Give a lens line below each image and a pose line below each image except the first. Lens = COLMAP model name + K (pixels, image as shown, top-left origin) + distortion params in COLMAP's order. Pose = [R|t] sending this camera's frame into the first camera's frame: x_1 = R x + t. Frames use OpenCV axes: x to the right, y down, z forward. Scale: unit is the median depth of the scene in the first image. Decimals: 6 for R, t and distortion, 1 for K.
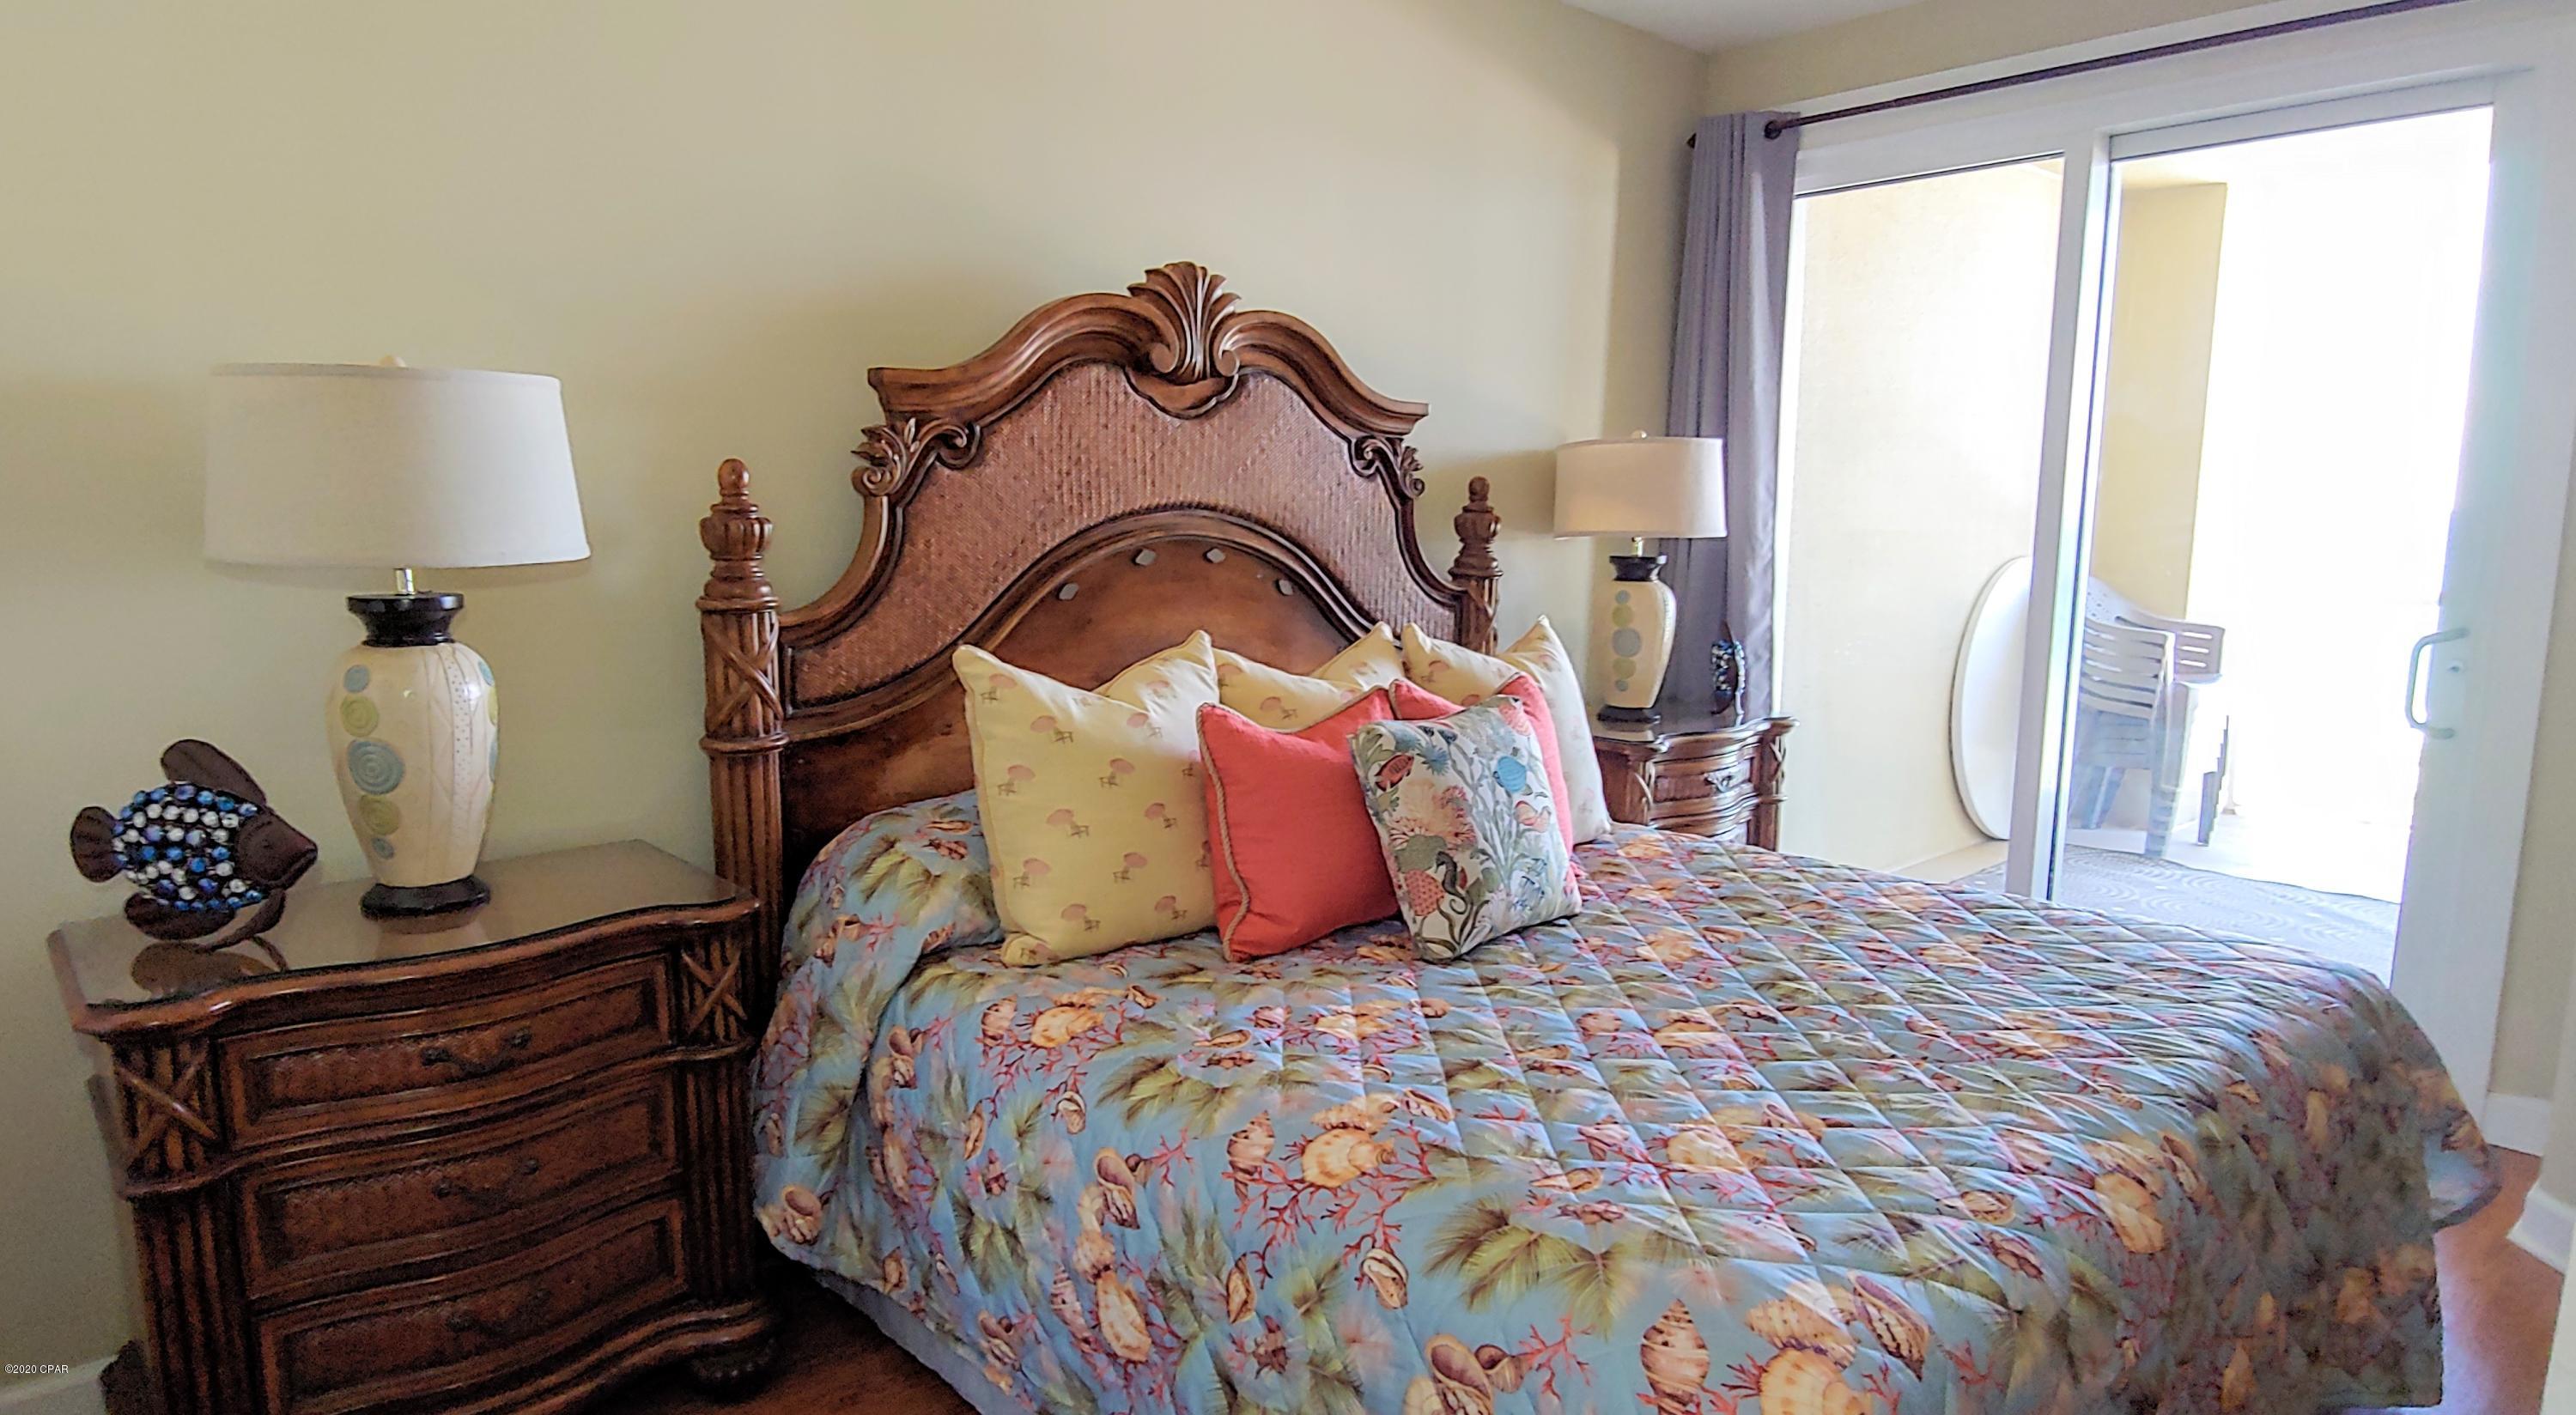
lens RADIAL K [[1477.9, 0, 1237.6], [0, 1477.9, 745.2], [0, 0, 1]] dist [-0.021611, 0.000892]
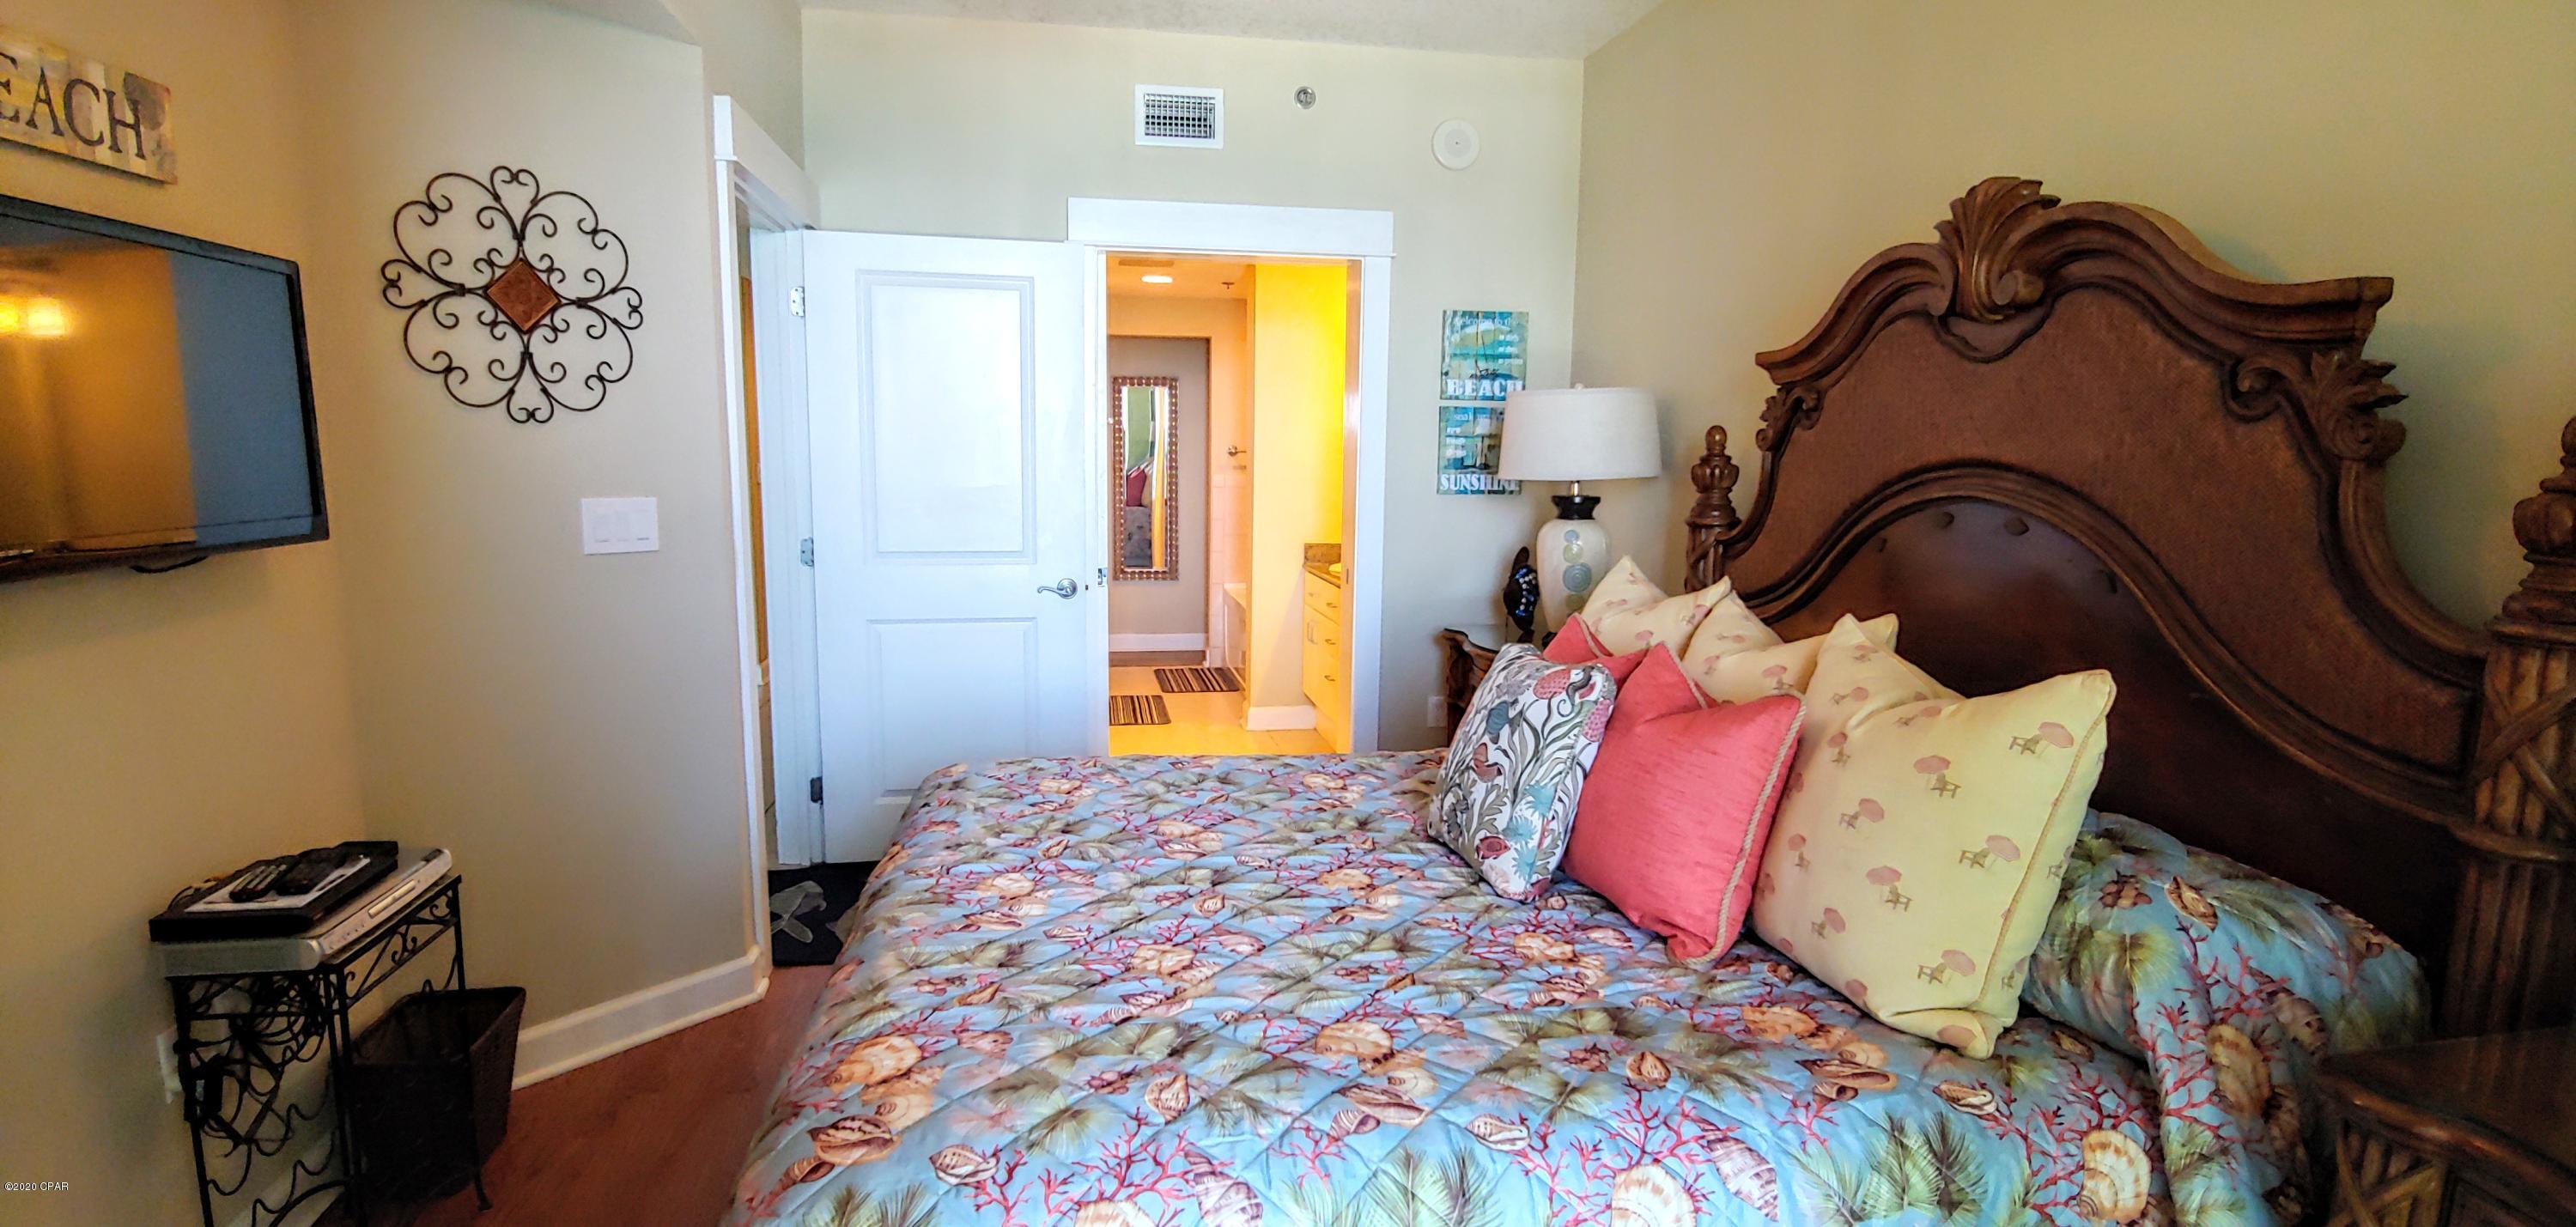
lens RADIAL K [[1223.8, 0, 1288.0], [0, 1223.8, 613.5], [0, 0, 1]] dist [-0.000697, -0.000190]
pose [[-0.506574, 0.100196, -0.856355, 0.986901], [-0.168716, 0.962503, 0.212420, -0.206398], [0.845528, 0.252087, -0.470675, 1.296649]]
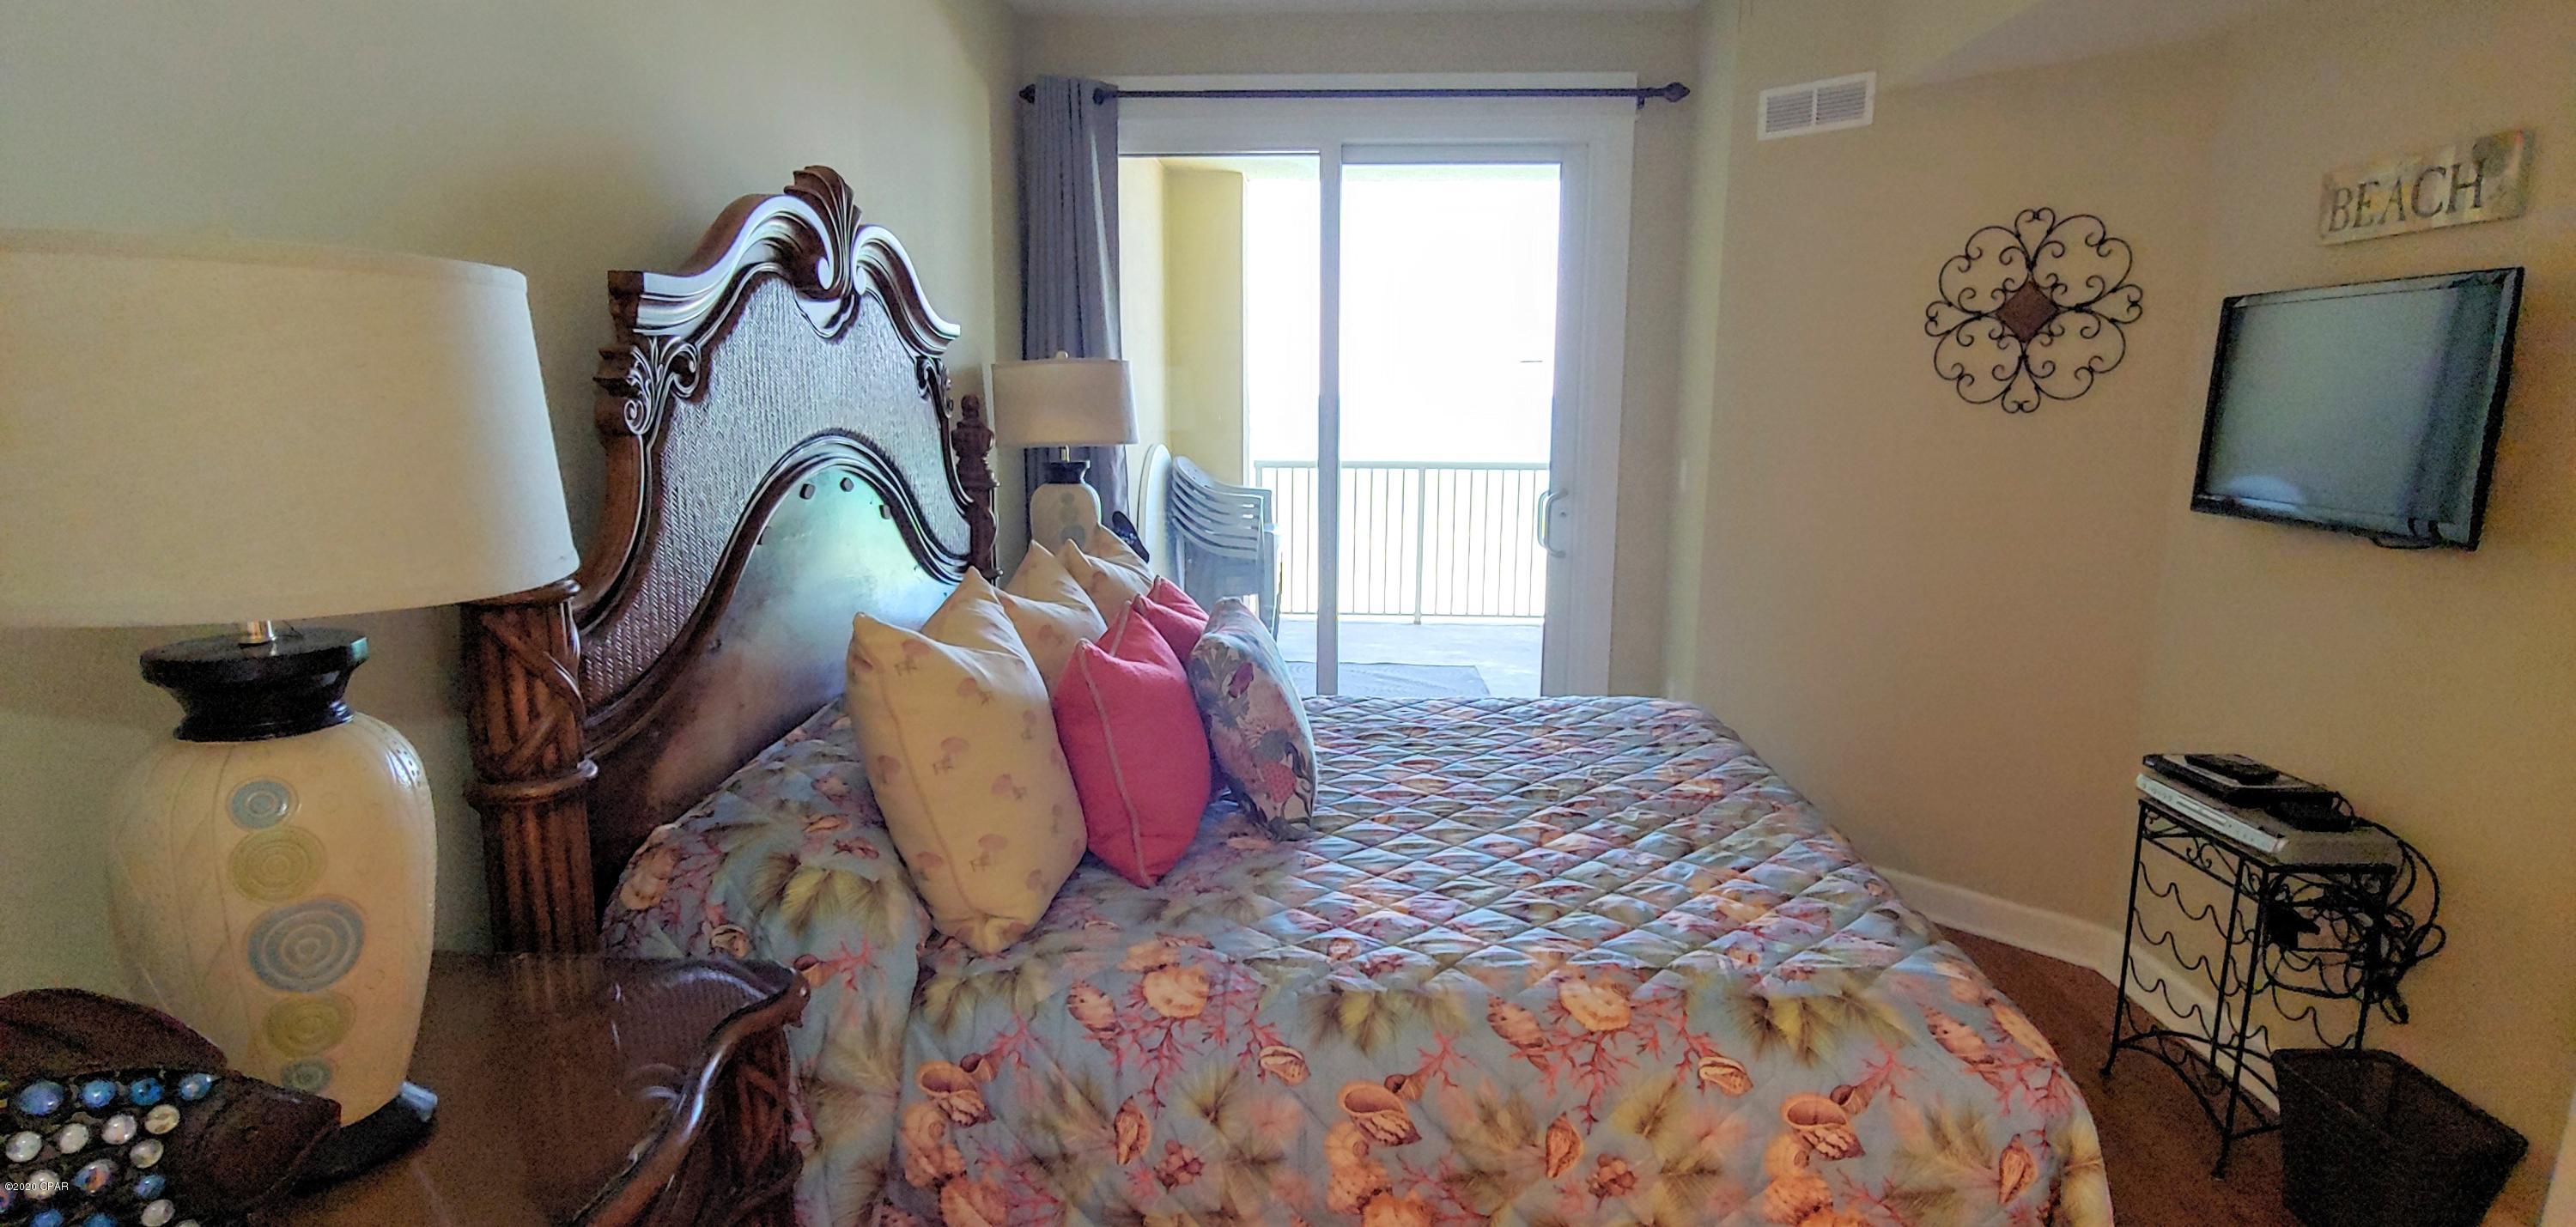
lens RADIAL K [[1278.7, 0, 1282.6], [0, 1278.7, 640.8], [0, 0, 1]] dist [-0.014403, -0.001306]
pose [[0.694718, -0.135441, 0.706416, -0.534559], [0.112399, 0.990488, 0.079368, -0.081440], [-0.710446, 0.024262, 0.703333, 0.302062]]
